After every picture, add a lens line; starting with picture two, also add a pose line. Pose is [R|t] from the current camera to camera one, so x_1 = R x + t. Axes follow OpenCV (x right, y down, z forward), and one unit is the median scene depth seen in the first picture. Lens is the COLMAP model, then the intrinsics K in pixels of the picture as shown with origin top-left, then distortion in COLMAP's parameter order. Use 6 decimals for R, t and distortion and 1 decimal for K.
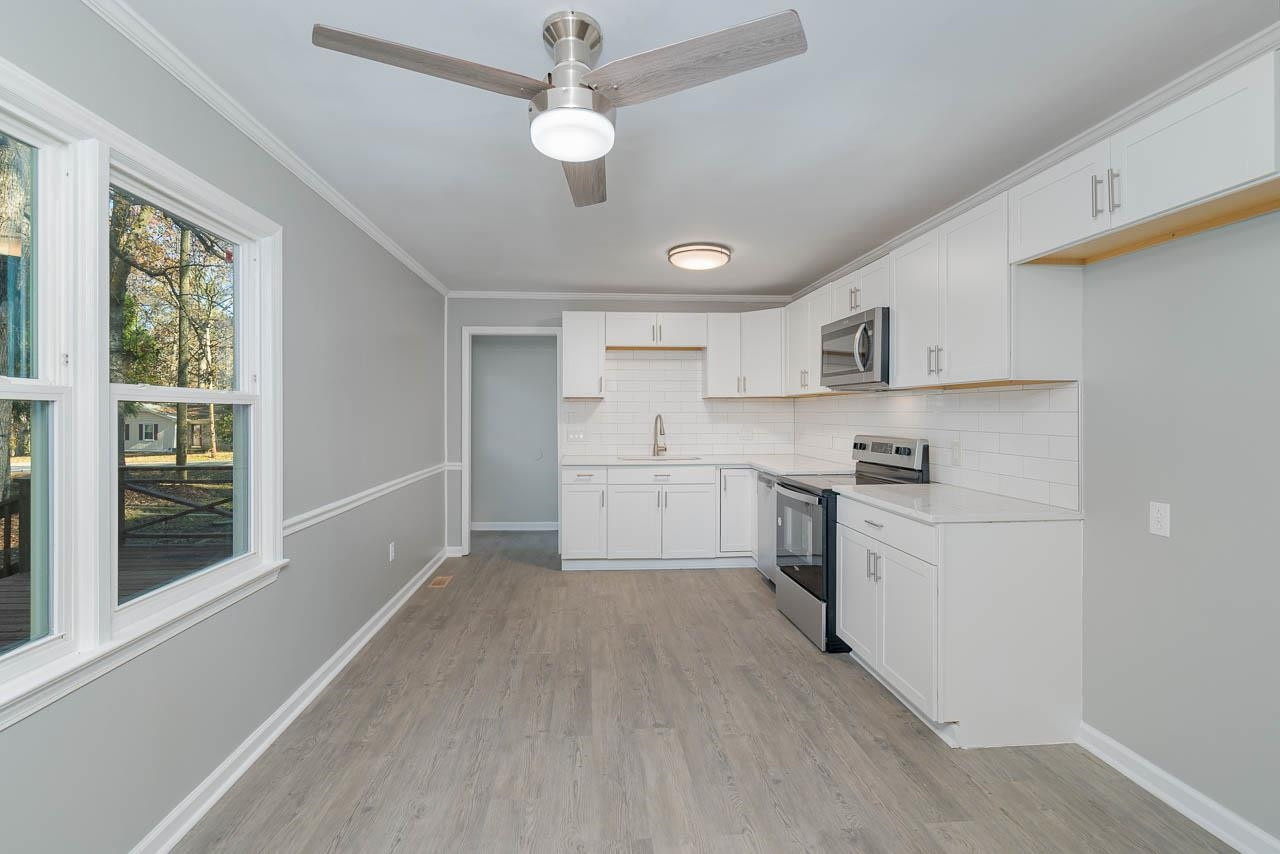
lens RADIAL K [[590.4, 0, 640.0], [0, 590.4, 427.0], [0, 0, 1]] dist [0.001430, 0.000218]
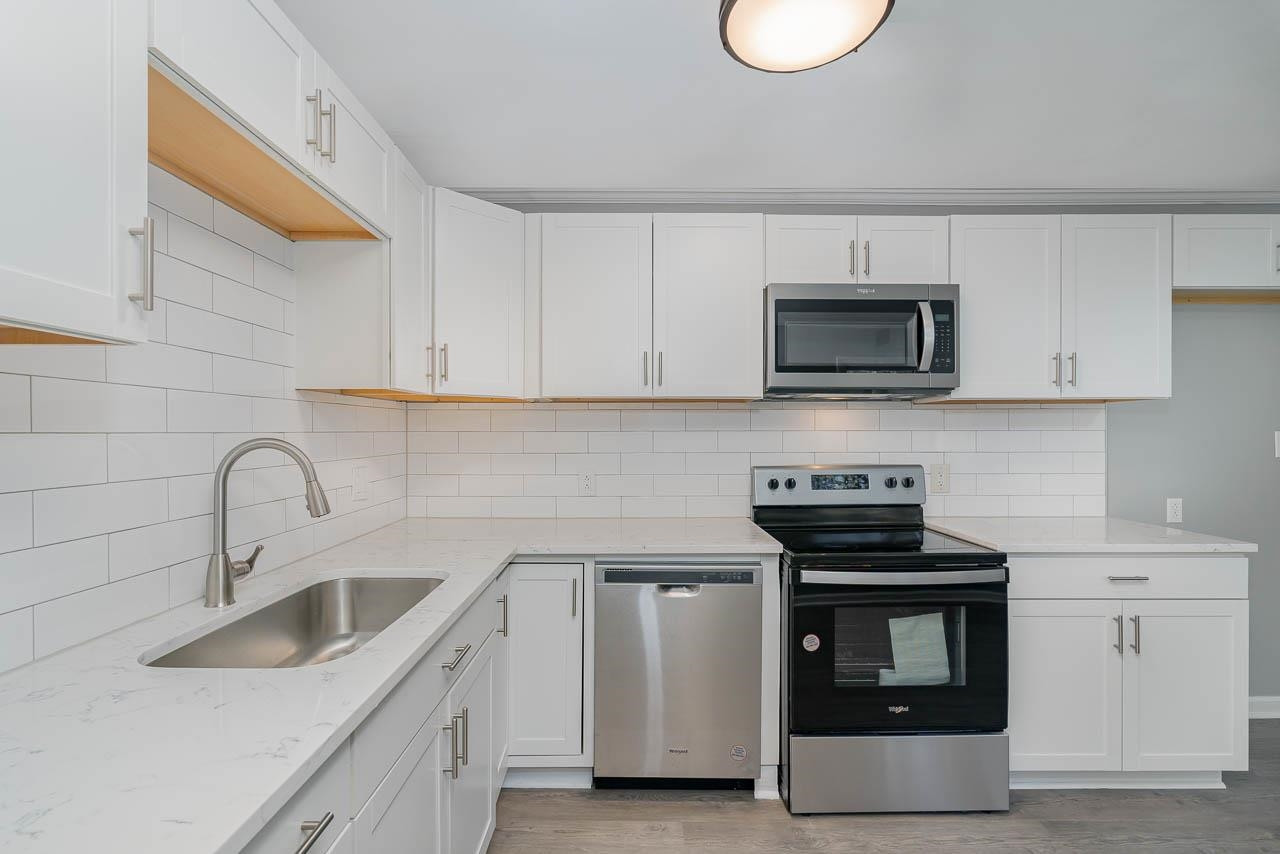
lens RADIAL K [[590.4, 0, 640.0], [0, 590.4, 427.0], [0, 0, 1]] dist [0.001430, 0.000218]
pose [[0.082473, 0.009069, 0.996552, -0.346554], [0.025627, 0.999609, -0.011218, -0.029645], [-0.996264, 0.026464, 0.082209, 1.304375]]
